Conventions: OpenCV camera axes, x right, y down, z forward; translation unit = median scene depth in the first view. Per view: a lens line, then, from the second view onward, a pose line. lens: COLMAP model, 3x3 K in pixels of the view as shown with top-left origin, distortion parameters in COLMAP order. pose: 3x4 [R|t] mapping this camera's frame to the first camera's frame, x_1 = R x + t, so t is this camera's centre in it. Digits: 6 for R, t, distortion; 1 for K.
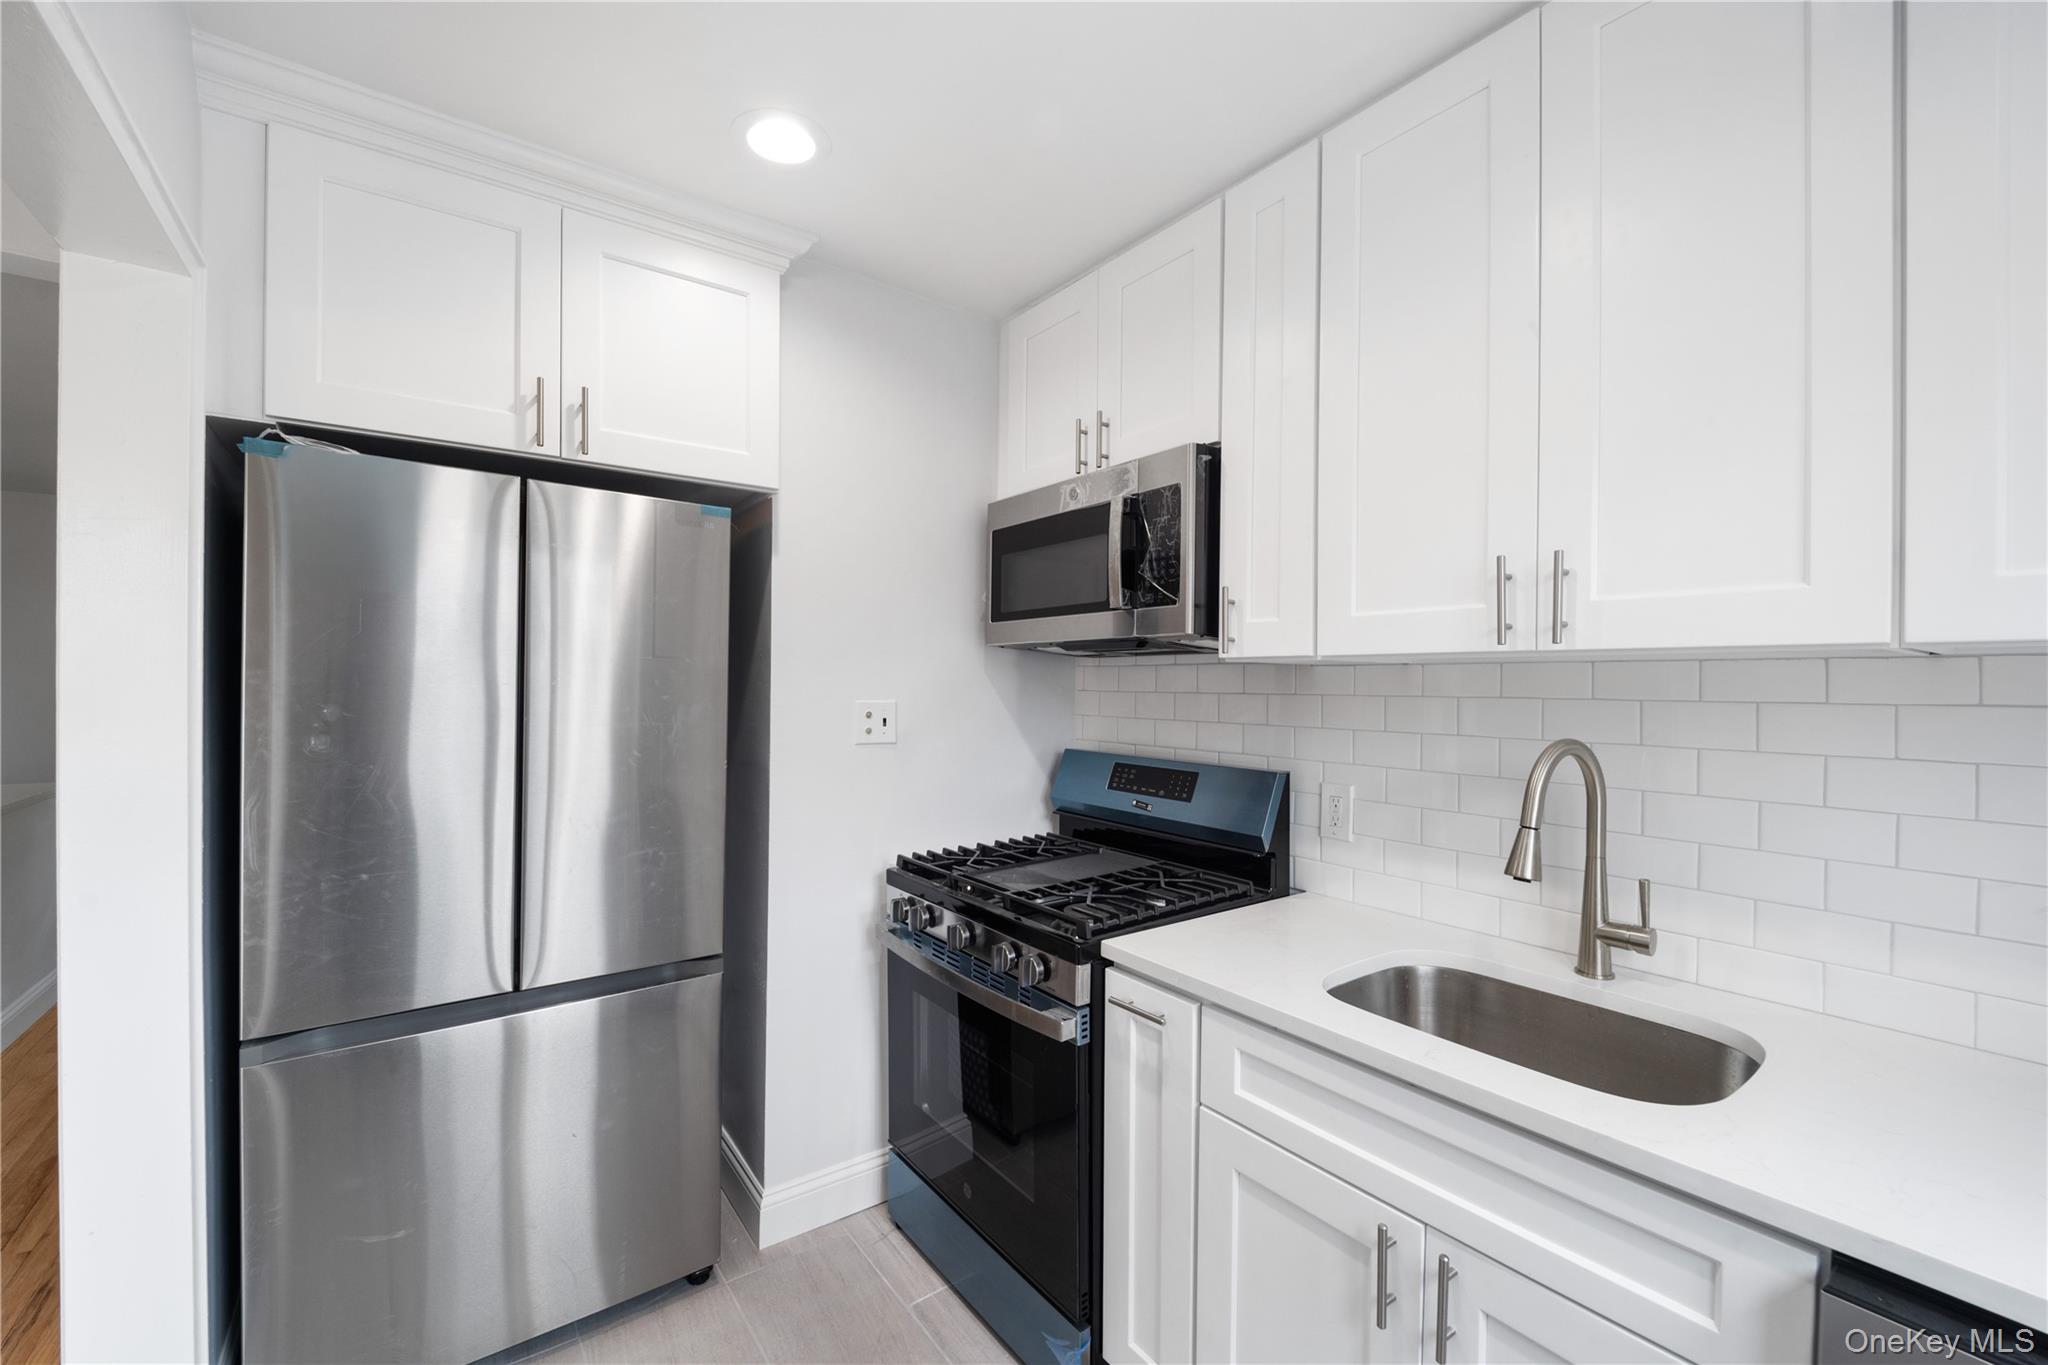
lens RADIAL K [[825.8, 0, 1040.0], [0, 825.8, 685.7], [0, 0, 1]] dist [-0.010639, -0.002813]
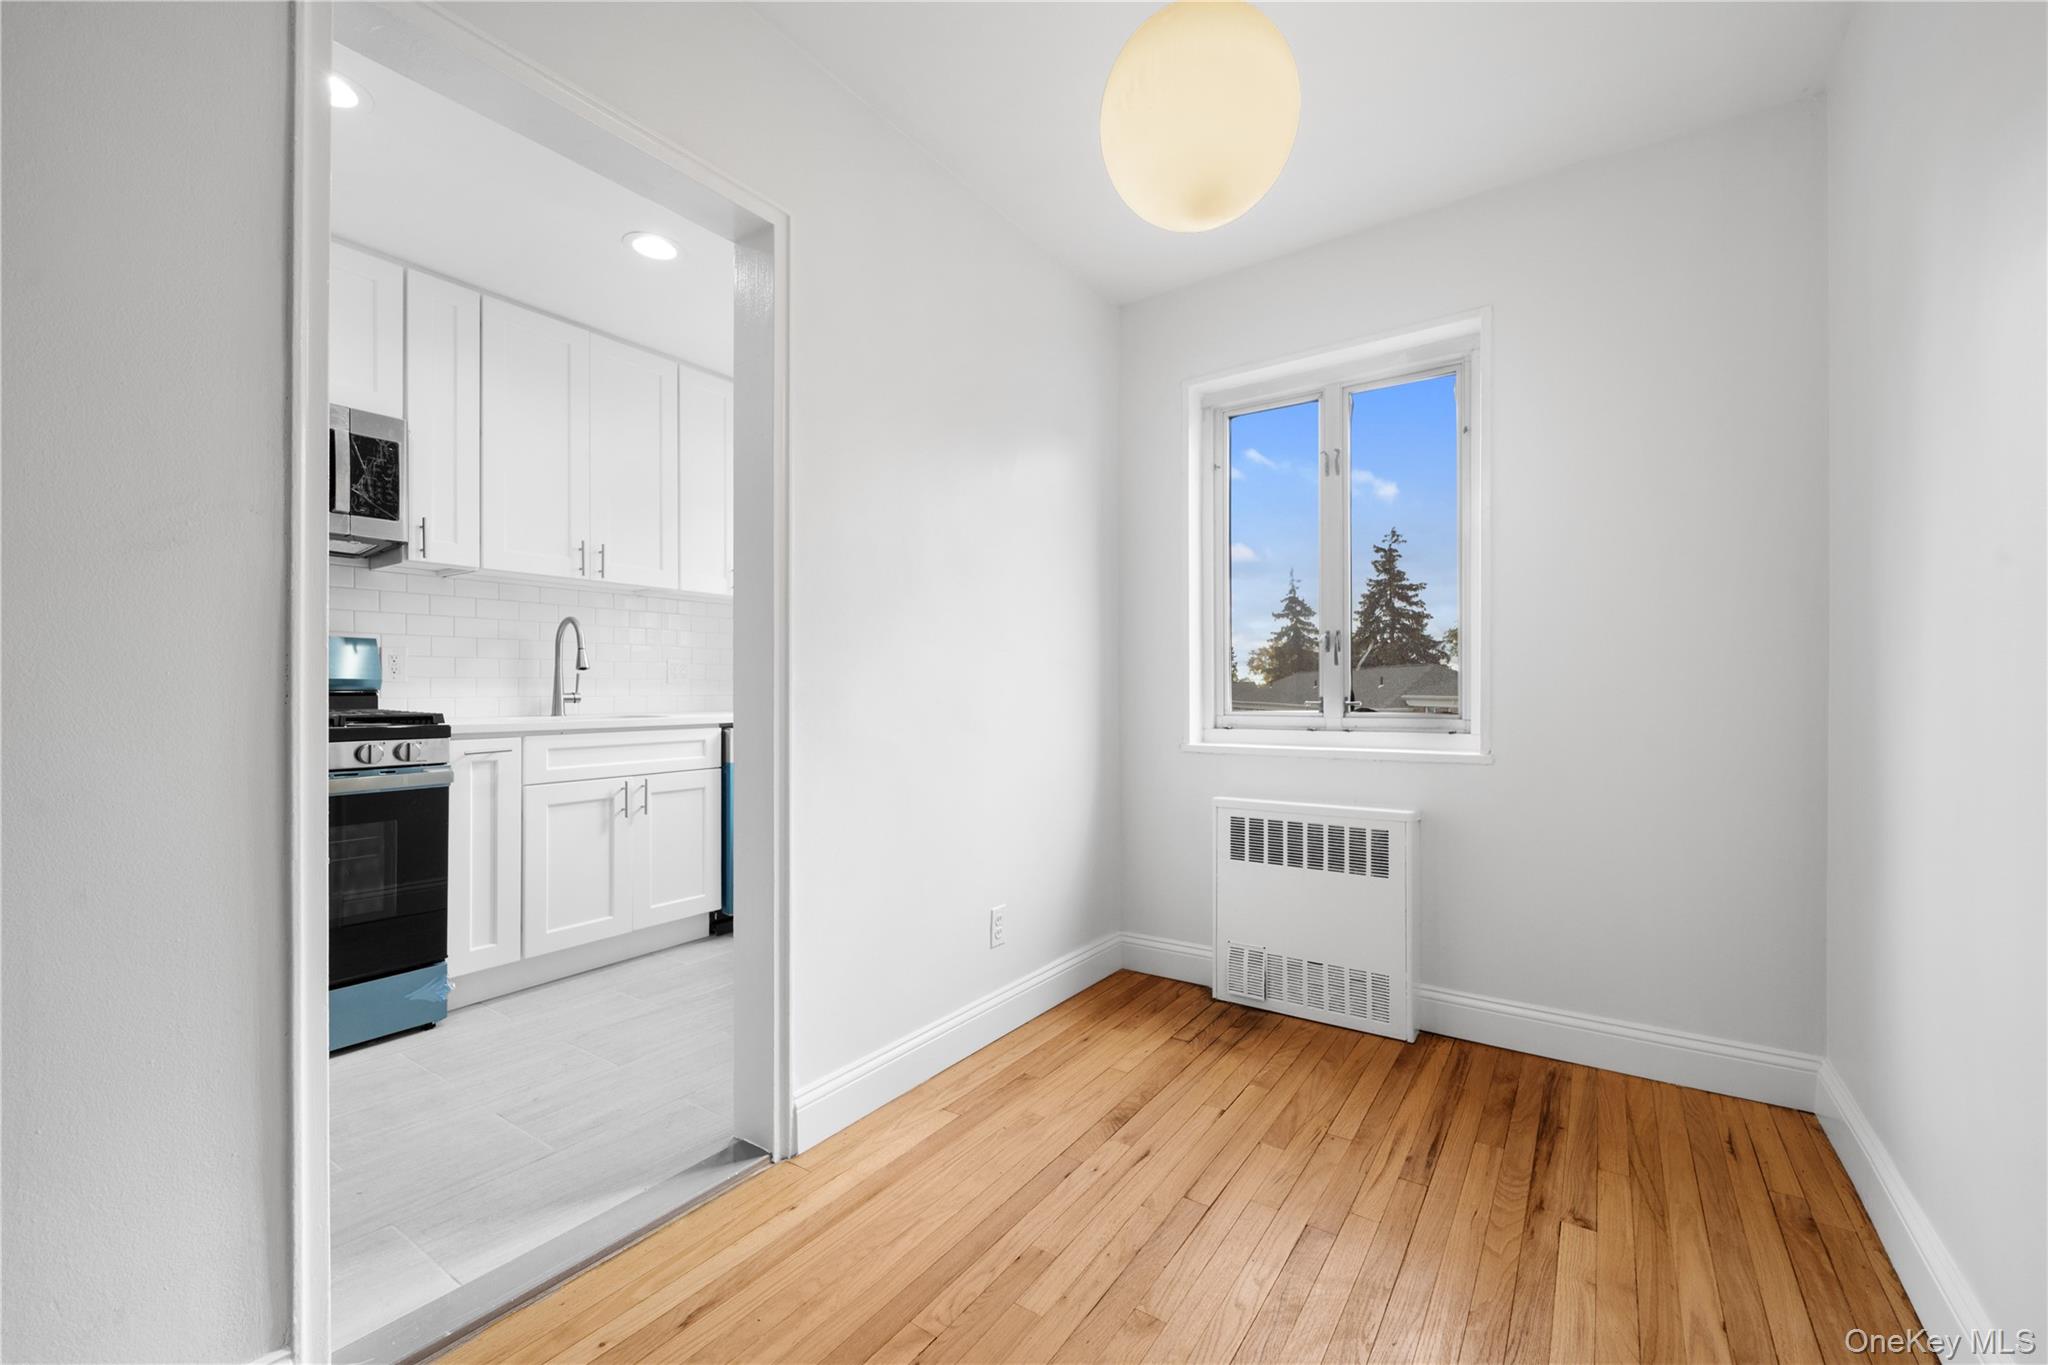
lens RADIAL K [[780.0, 0, 1058.2], [0, 780.0, 667.8], [0, 0, 1]] dist [-0.016851, -0.000743]
pose [[-0.349171, 0.004821, 0.937047, -1.908166], [-0.002241, 0.999980, -0.005979, 0.215163], [-0.937056, -0.004188, -0.349153, 0.410156]]
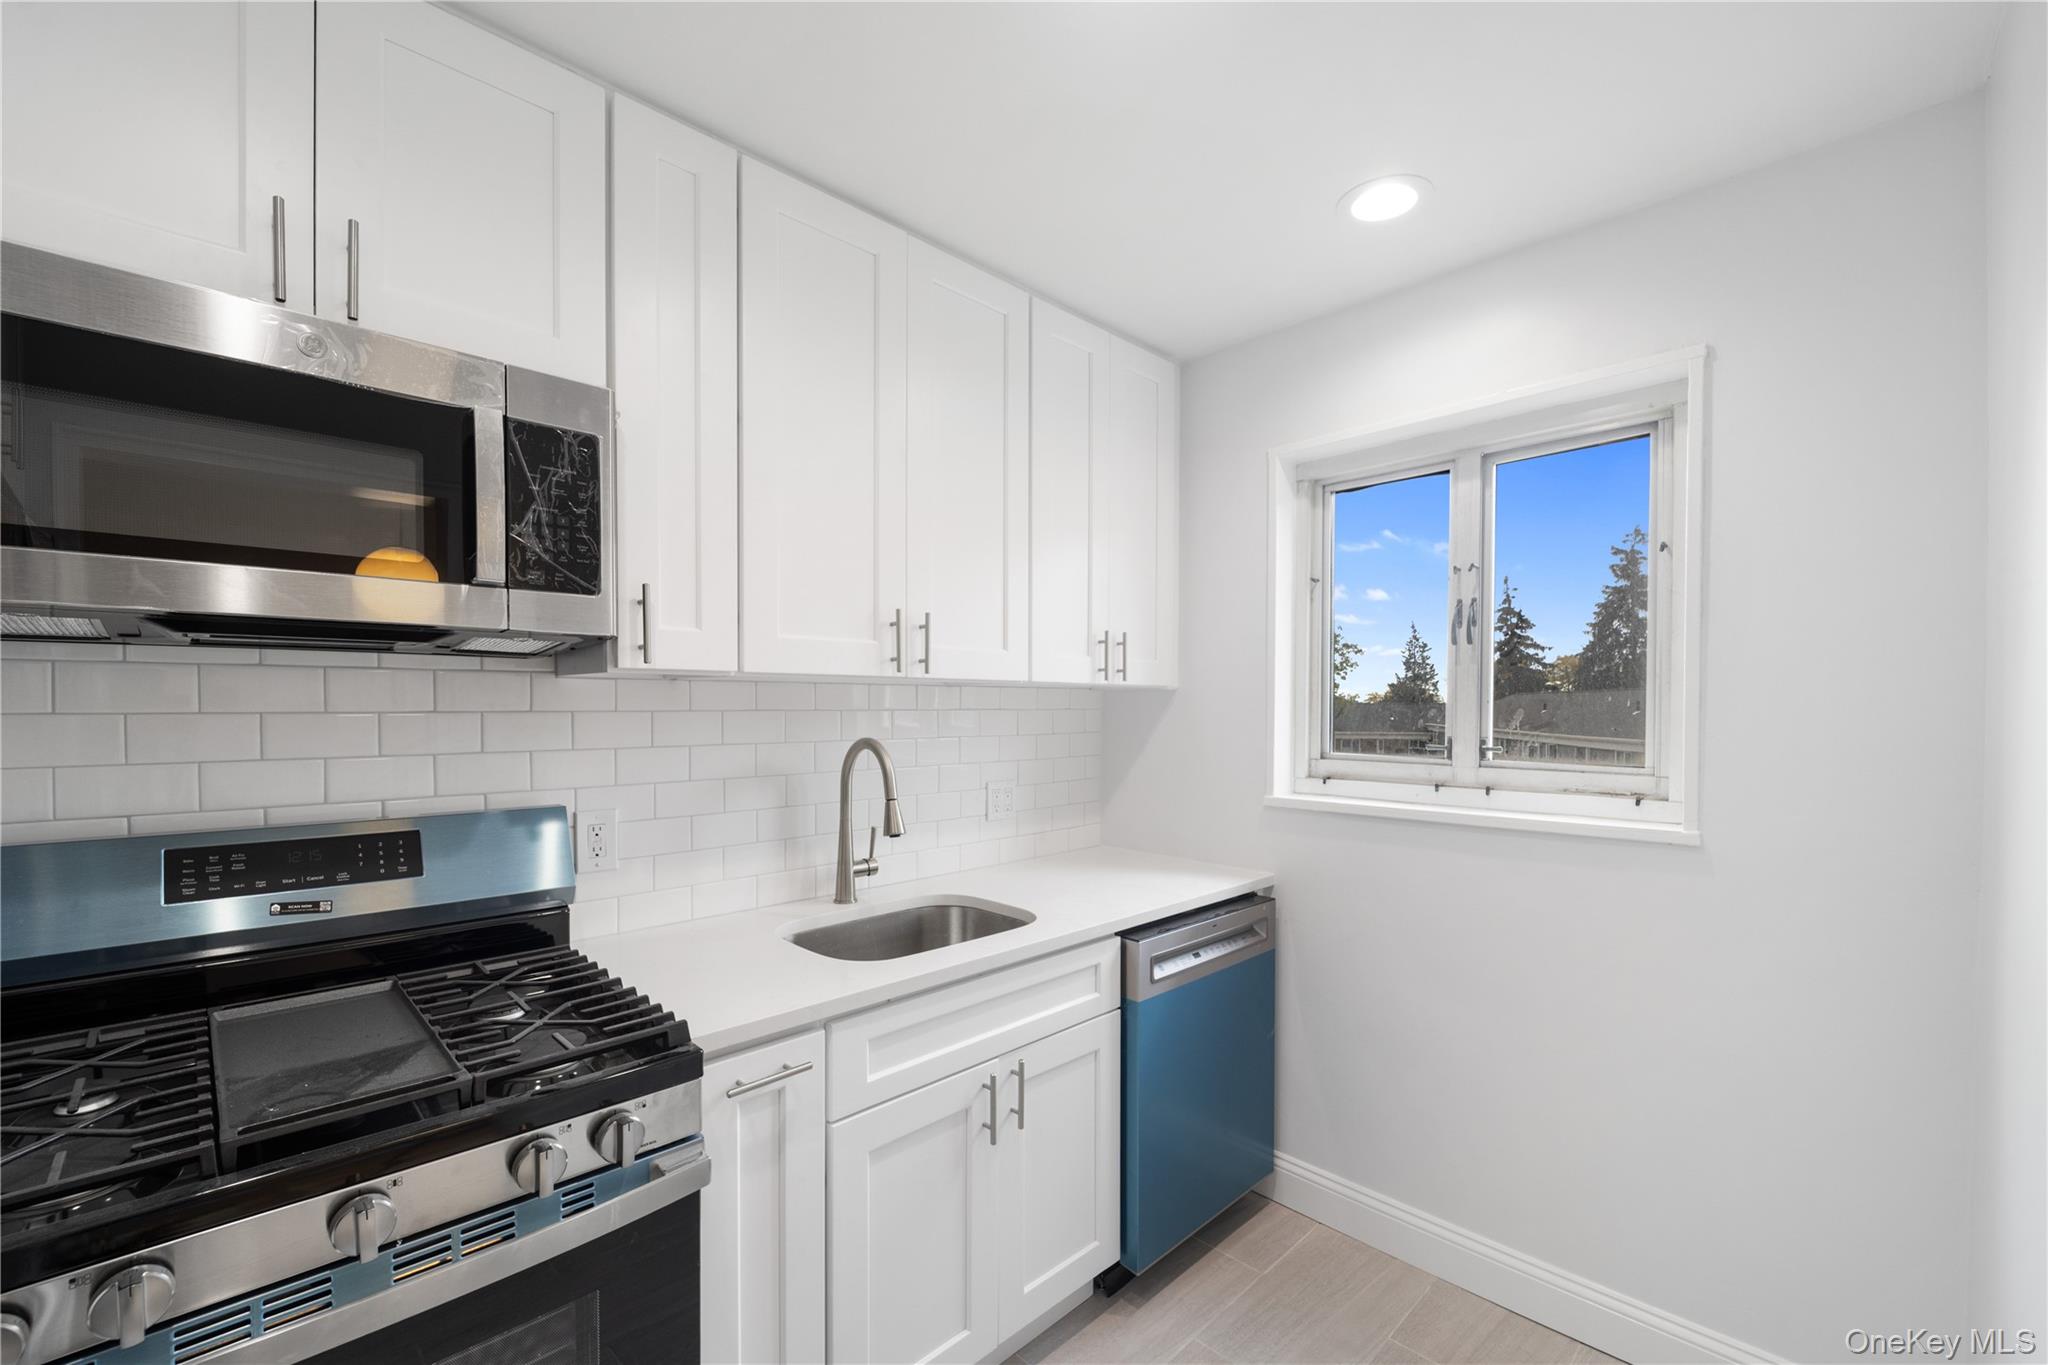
lens RADIAL K [[825.8, 0, 1088.6], [0, 825.8, 696.0], [0, 0, 1]] dist [-0.010639, -0.002813]
pose [[-0.171379, -0.005353, 0.985191, -0.780756], [-0.006202, 0.999971, 0.004354, -0.013855], [-0.985186, -0.005364, -0.171407, 0.812152]]
